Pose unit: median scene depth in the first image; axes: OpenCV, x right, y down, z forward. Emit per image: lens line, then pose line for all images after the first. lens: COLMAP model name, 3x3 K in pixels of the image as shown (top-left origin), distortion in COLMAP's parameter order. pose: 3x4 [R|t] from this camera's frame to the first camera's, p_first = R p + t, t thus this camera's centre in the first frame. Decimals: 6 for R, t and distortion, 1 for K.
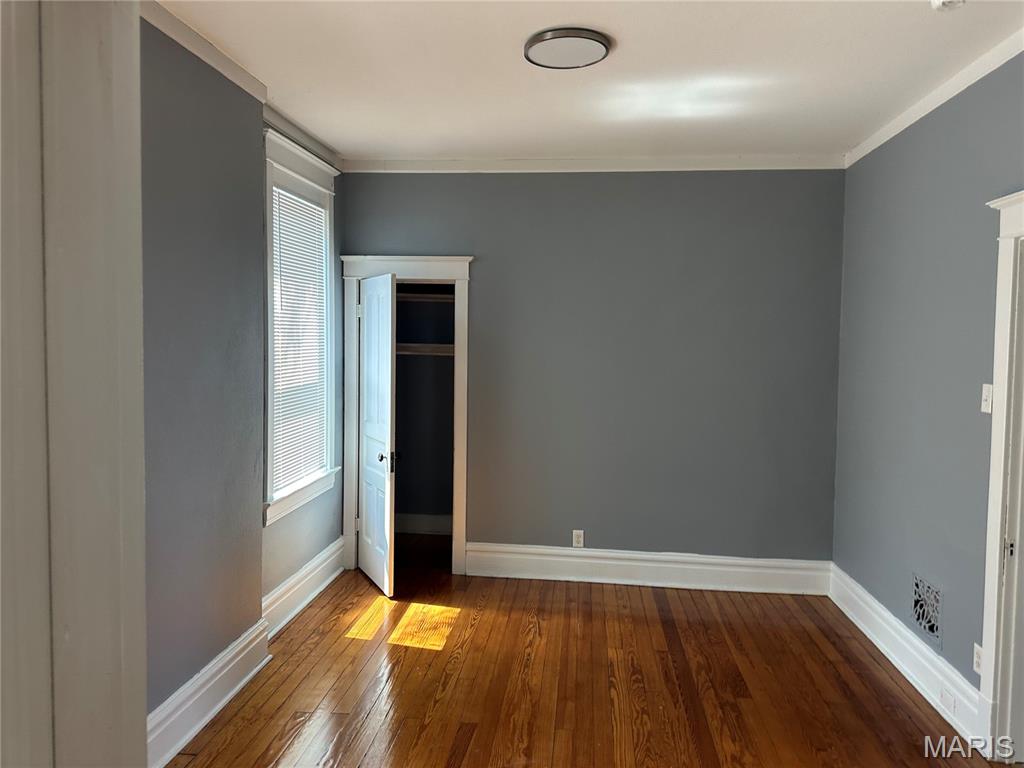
lens RADIAL K [[728.3, 0, 514.0], [0, 728.3, 385.2], [0, 0, 1]] dist [0.024074, -0.021945]
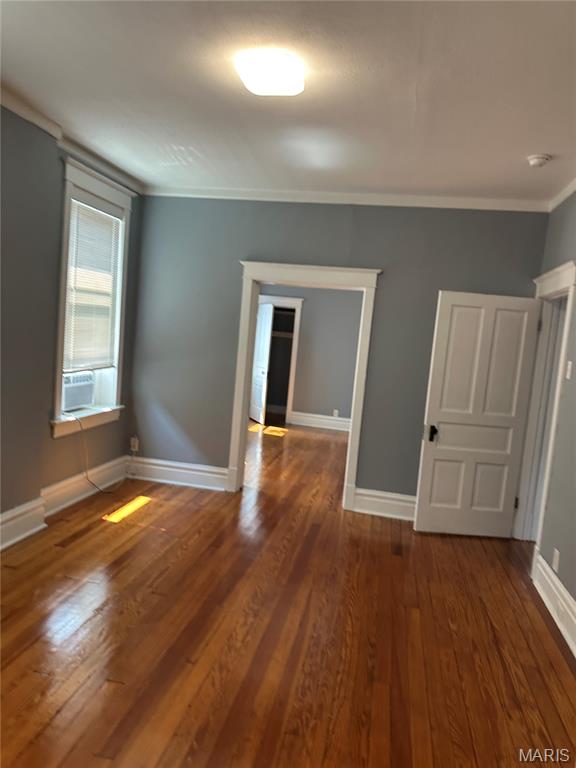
lens RADIAL K [[546.2, 0, 286.8], [0, 546.2, 384.6], [0, 0, 1]] dist [0.024074, -0.021945]
pose [[0.993141, 0.084863, -0.080434, 0.062556], [-0.082610, 0.996101, 0.030951, 0.065301], [0.082747, -0.024094, 0.996279, -0.898896]]
